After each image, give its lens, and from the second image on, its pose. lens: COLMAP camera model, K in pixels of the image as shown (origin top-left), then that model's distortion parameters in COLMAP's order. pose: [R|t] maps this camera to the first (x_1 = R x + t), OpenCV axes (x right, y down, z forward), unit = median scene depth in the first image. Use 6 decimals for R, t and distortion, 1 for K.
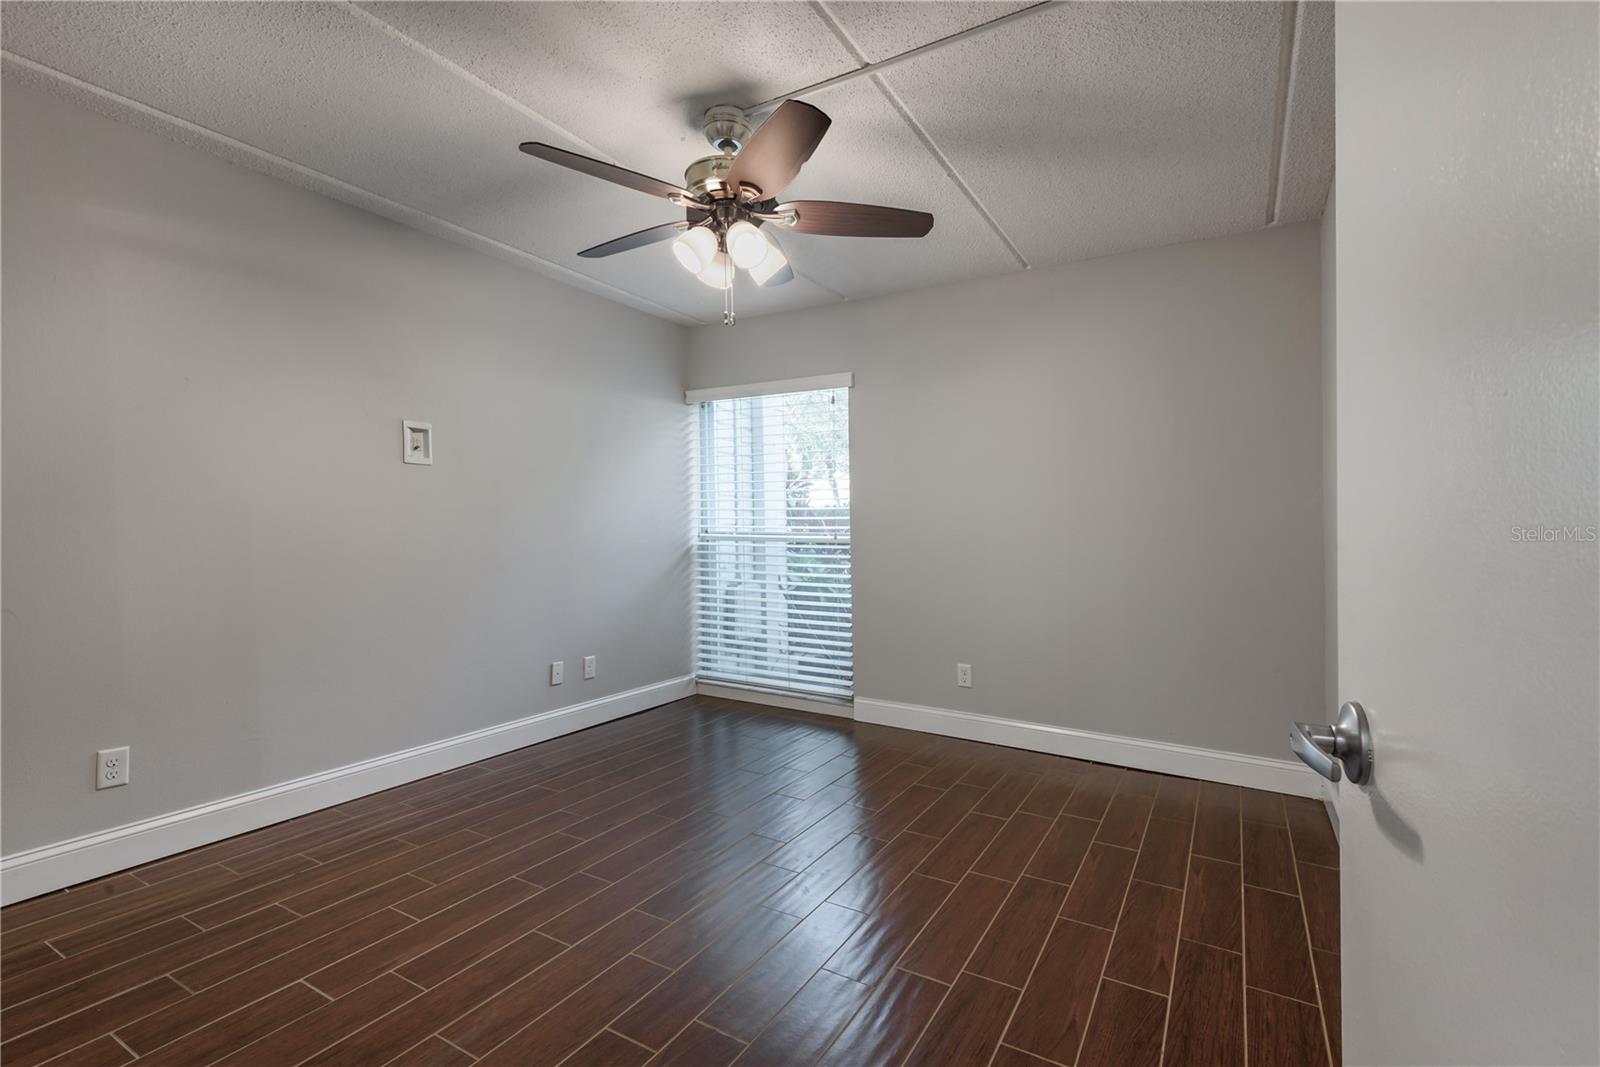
lens RADIAL K [[718.7, 0, 794.9], [0, 718.7, 517.8], [0, 0, 1]] dist [0.009798, -0.004550]
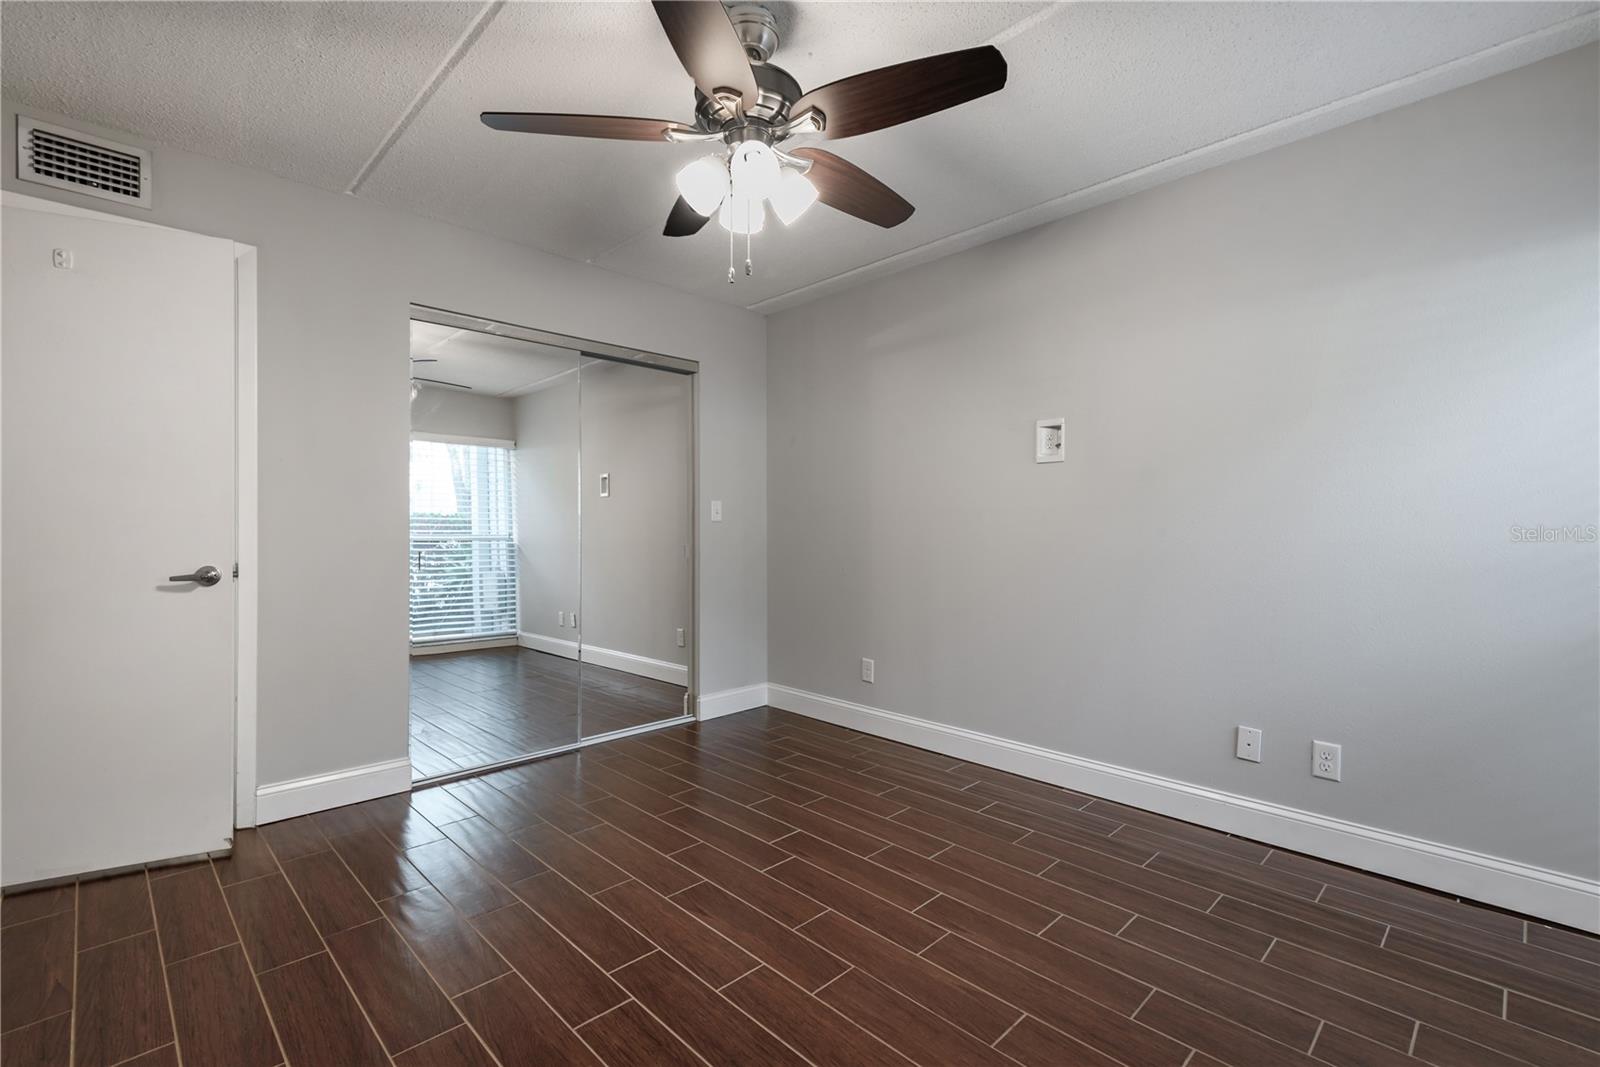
lens RADIAL K [[718.7, 0, 794.9], [0, 718.7, 517.8], [0, 0, 1]] dist [0.009798, -0.004550]
pose [[-0.240322, -0.006017, -0.970675, 0.590821], [0.010829, 0.999902, -0.008880, 0.007110], [0.970633, -0.012646, -0.240233, 1.032091]]
